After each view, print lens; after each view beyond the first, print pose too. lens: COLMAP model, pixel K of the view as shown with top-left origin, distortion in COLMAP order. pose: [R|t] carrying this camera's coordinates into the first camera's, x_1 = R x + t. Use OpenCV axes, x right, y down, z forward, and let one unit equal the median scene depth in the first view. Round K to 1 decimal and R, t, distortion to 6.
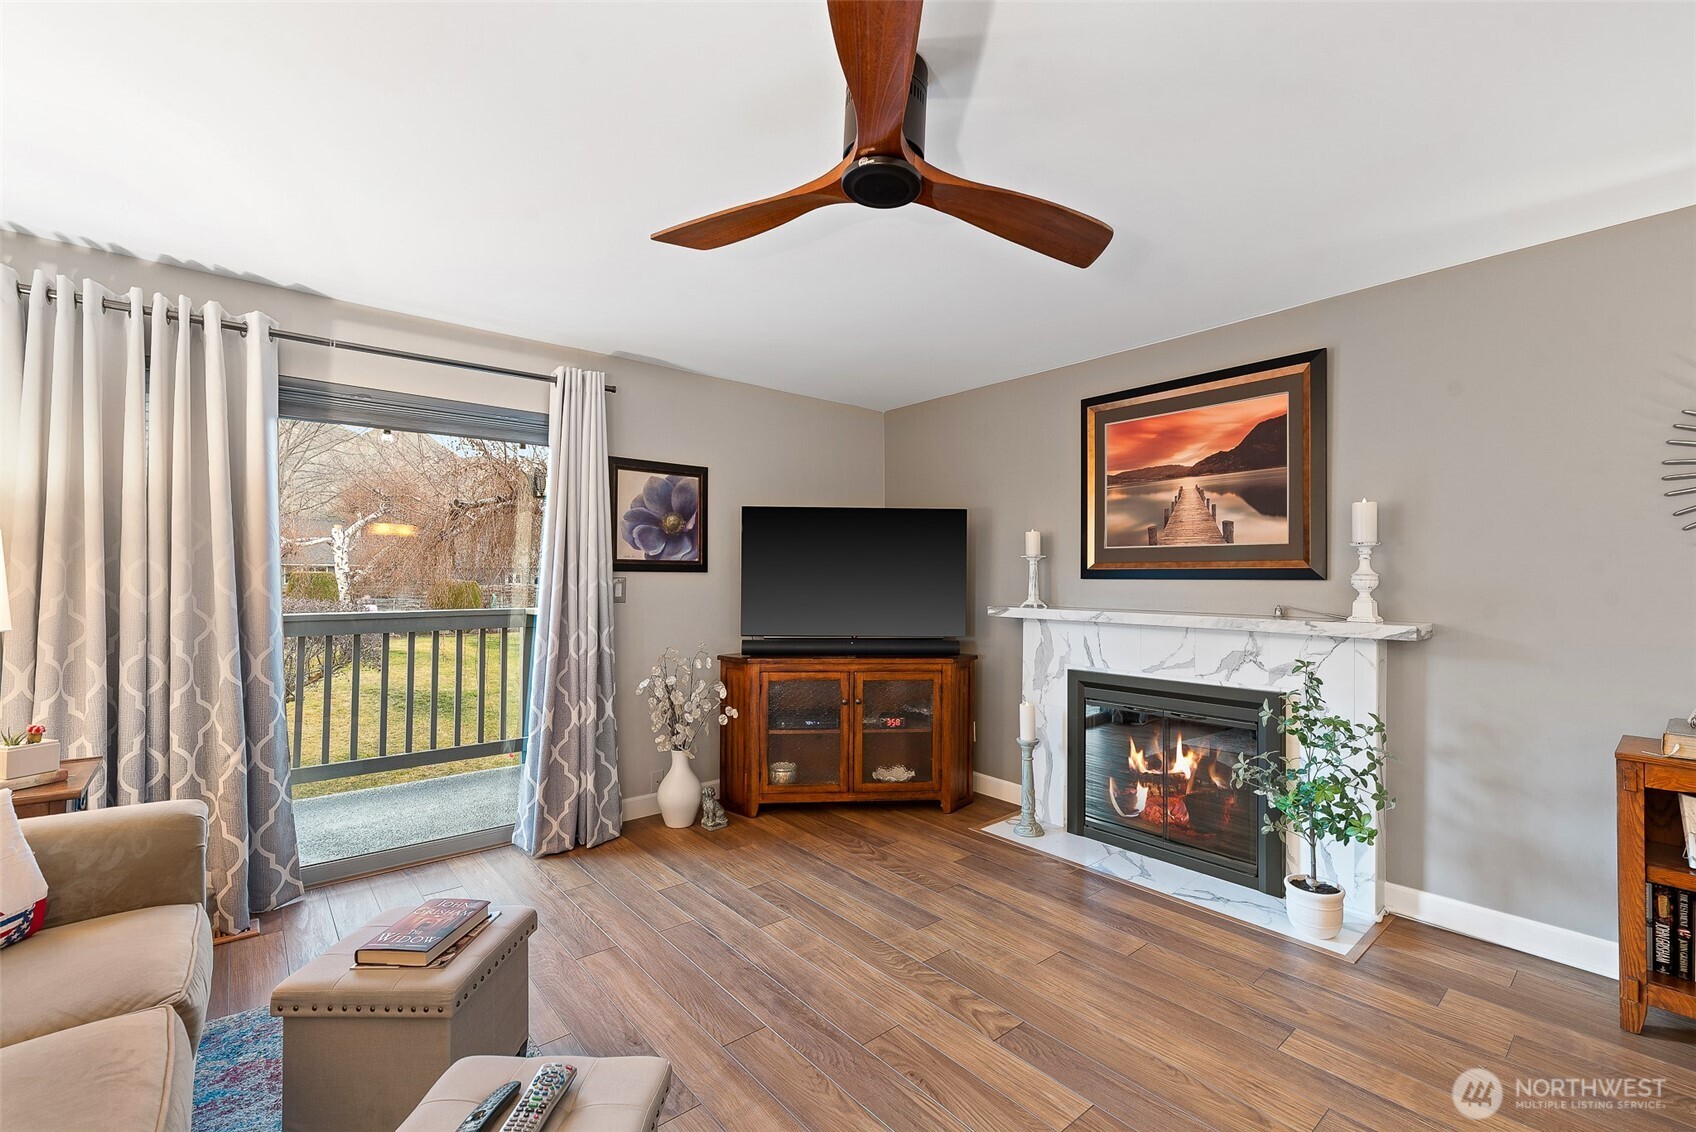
lens RADIAL K [[724.1, 0, 846.9], [0, 724.1, 573.0], [0, 0, 1]] dist [0.000693, -0.000075]
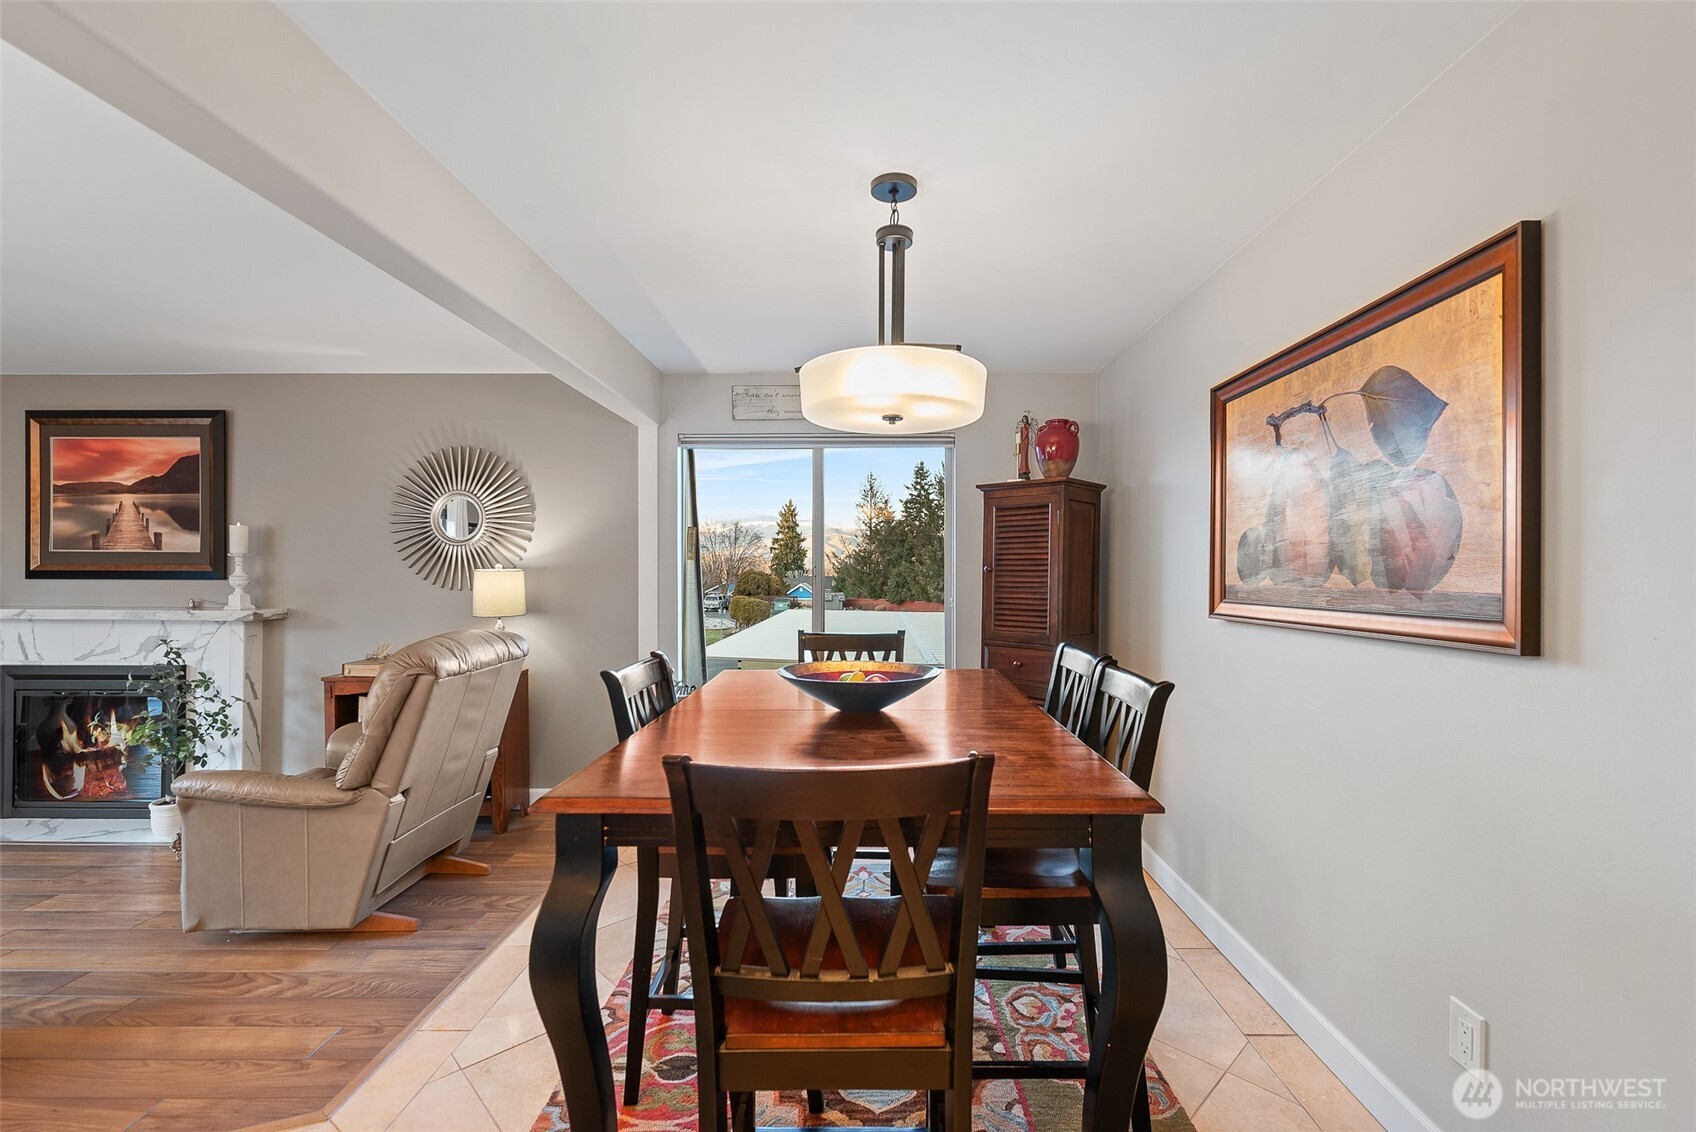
lens RADIAL K [[737.5, 0, 858.3], [0, 737.5, 570.2], [0, 0, 1]] dist [0.003059, 0.000299]
pose [[0.651864, -0.002721, 0.758331, 0.341558], [-0.004371, 0.999963, 0.007345, -0.021153], [-0.758323, -0.008102, 0.651828, -0.732198]]
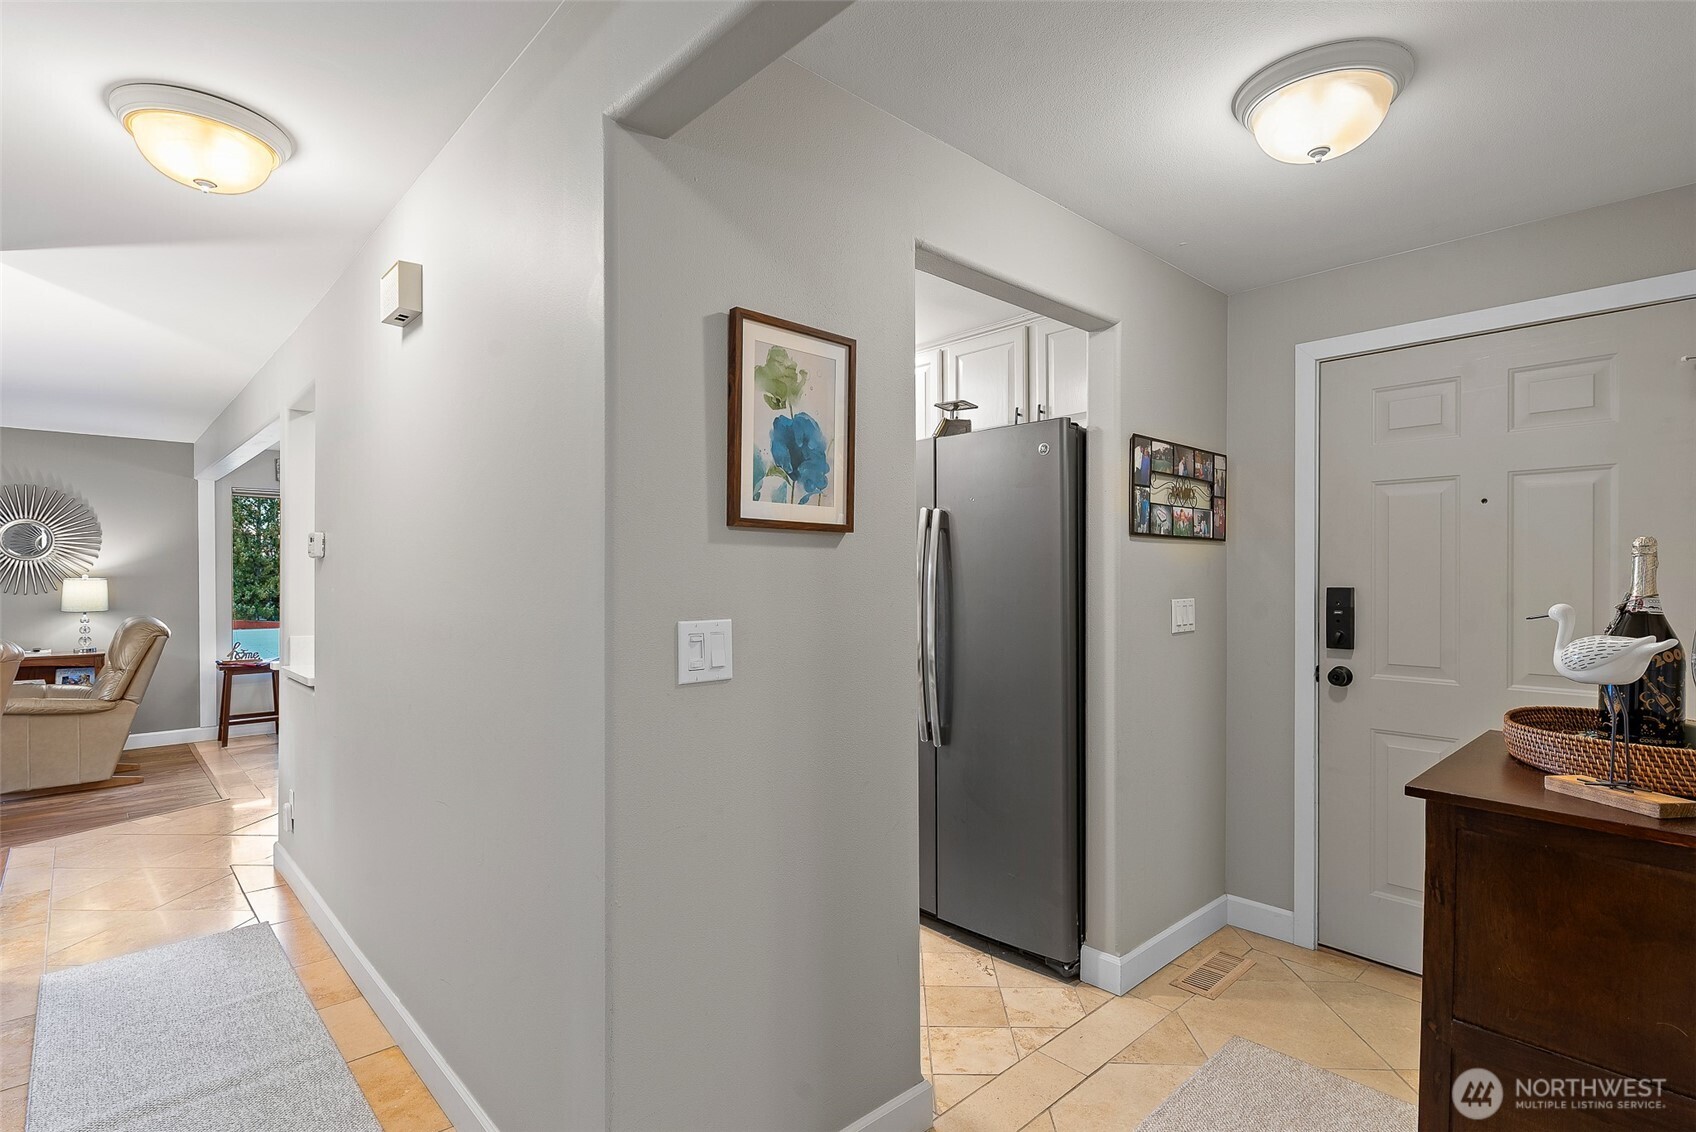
lens RADIAL K [[828.5, 0, 848.0], [0, 828.5, 566.0], [0, 0, 1]] dist [0.030938, 0.000069]
pose [[-0.049664, 0.007446, 0.998738, -1.112315], [-0.006472, 0.999949, -0.007777, -0.035058], [-0.998745, -0.006851, -0.049613, -1.138360]]
